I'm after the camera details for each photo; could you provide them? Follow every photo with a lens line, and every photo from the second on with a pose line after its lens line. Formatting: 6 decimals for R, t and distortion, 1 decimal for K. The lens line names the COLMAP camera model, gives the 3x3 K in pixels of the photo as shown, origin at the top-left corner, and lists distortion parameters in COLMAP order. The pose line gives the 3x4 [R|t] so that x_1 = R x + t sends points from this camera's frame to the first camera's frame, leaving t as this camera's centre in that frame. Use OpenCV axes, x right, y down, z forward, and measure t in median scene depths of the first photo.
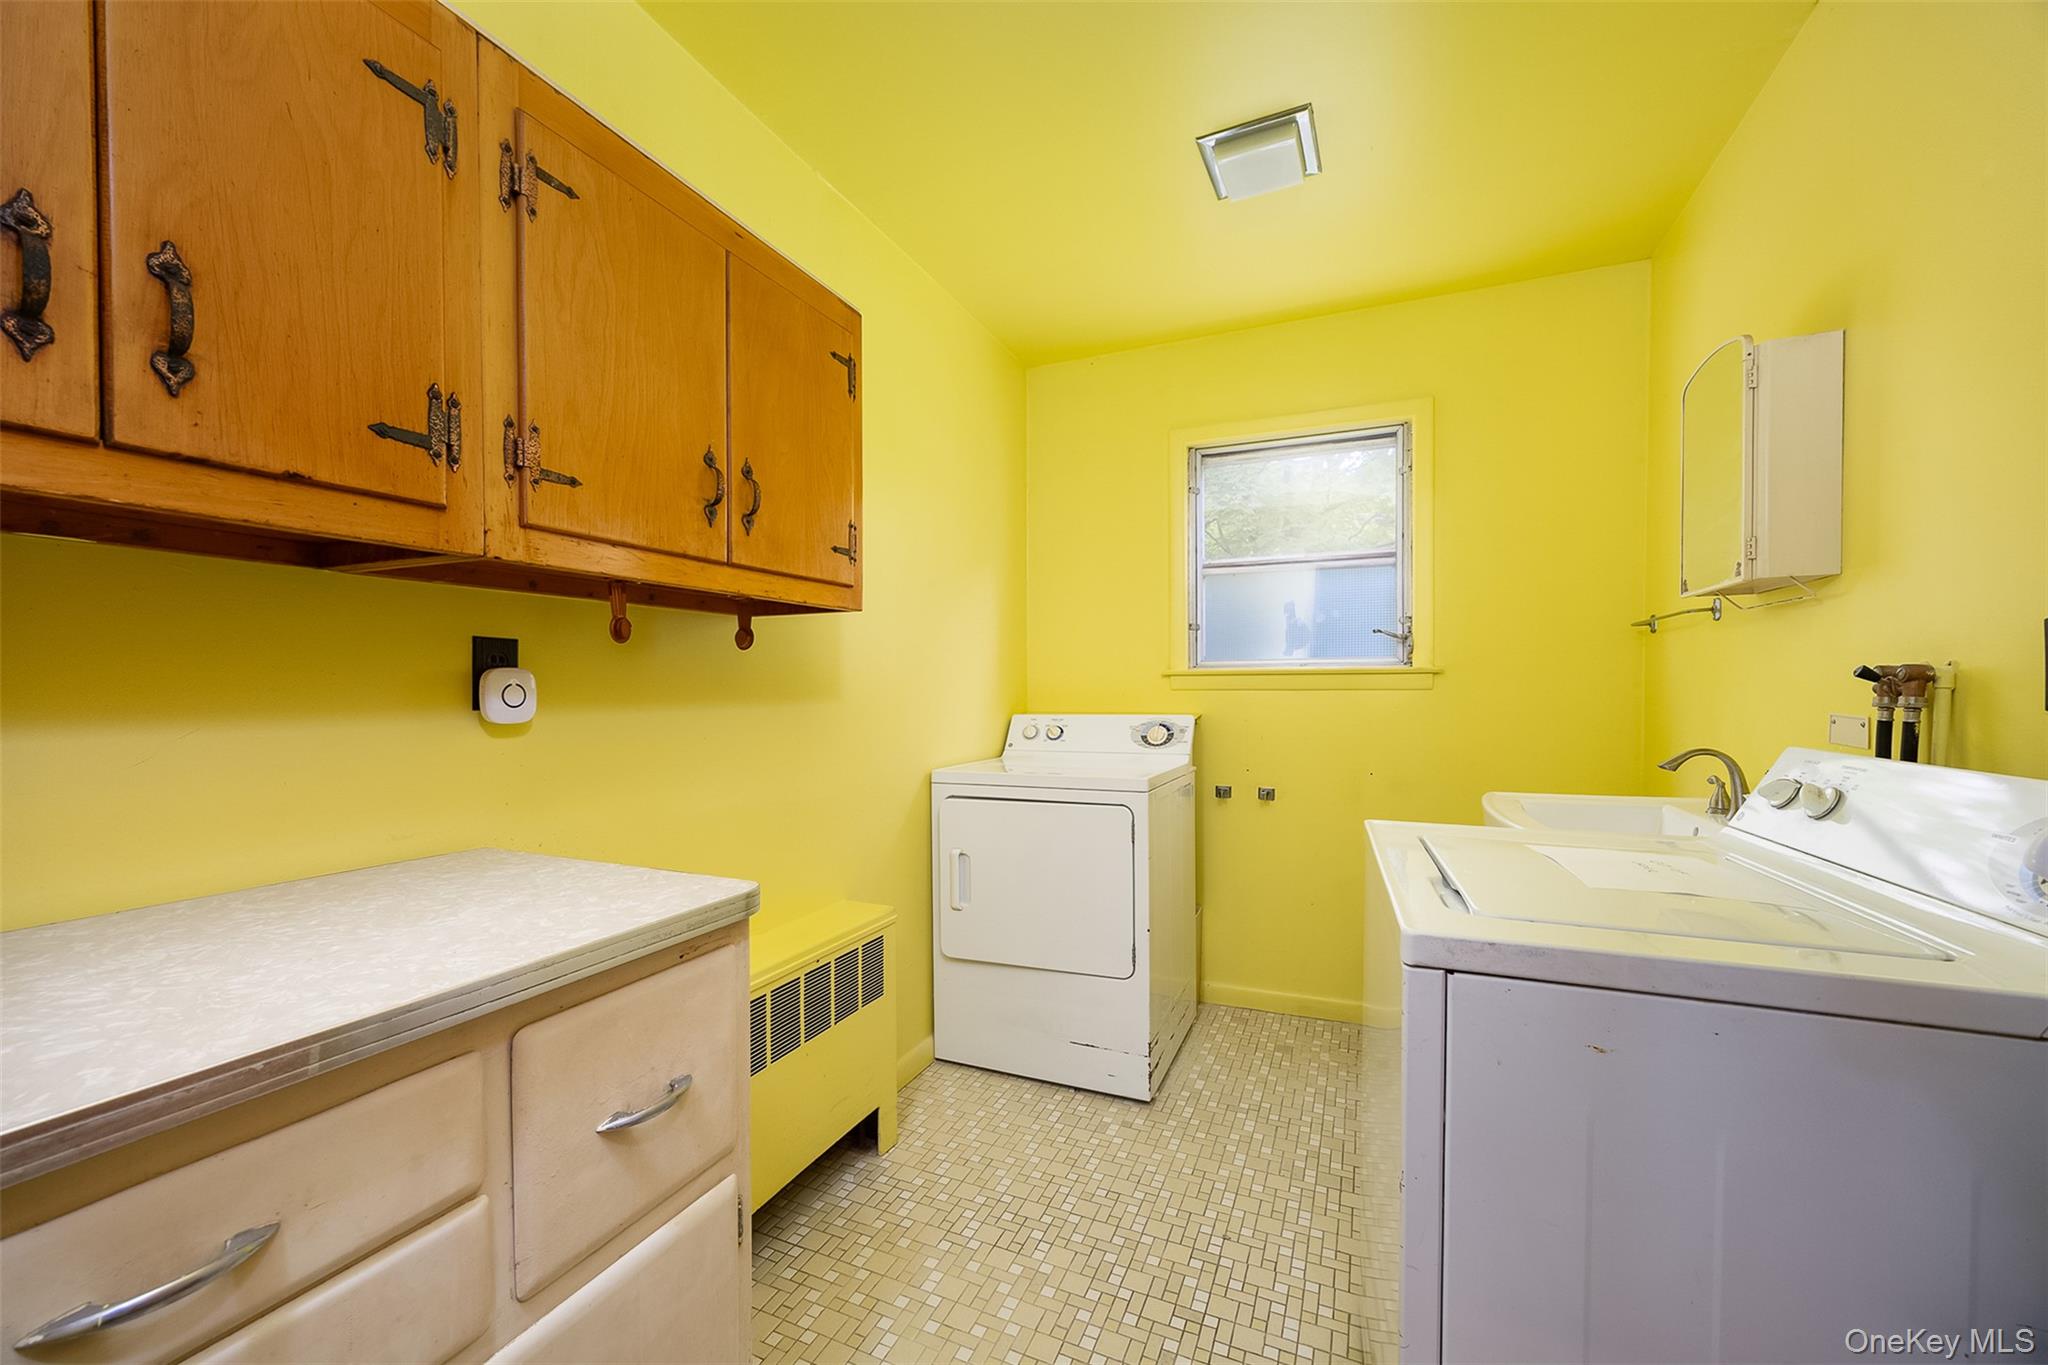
lens RADIAL K [[796.6, 0, 1025.8], [0, 796.6, 688.2], [0, 0, 1]] dist [-0.008140, -0.000085]
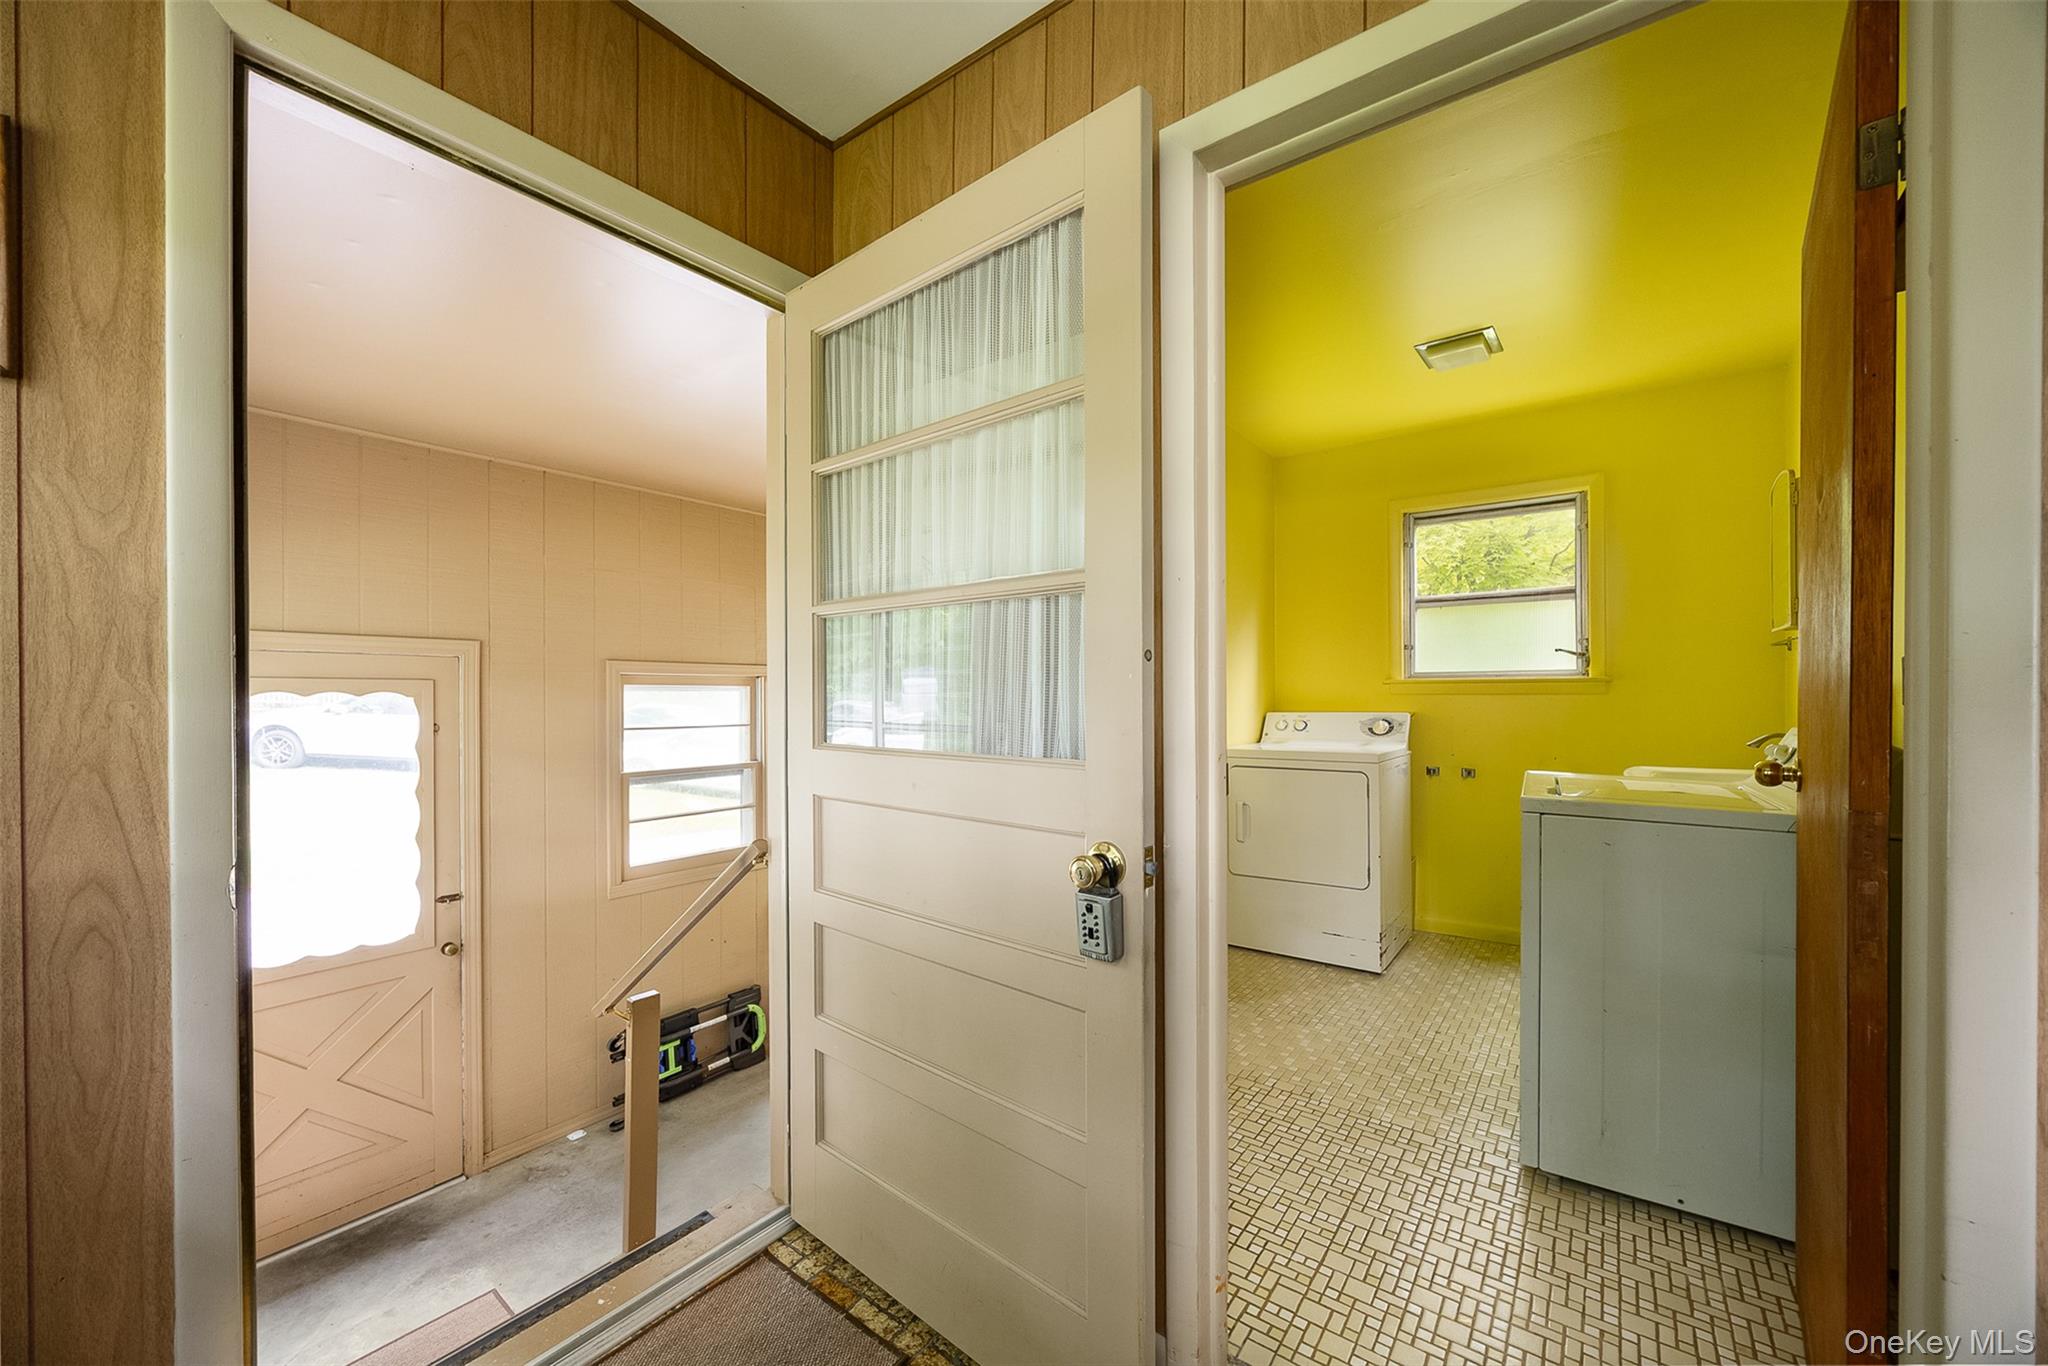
lens RADIAL K [[796.6, 0, 1028.2], [0, 796.6, 694.0], [0, 0, 1]] dist [-0.008140, -0.000085]
pose [[0.975914, -0.000604, -0.218155, -0.129263], [0.000072, 0.999997, -0.002444, 0.004847], [0.218156, 0.002370, 0.975911, -0.470048]]
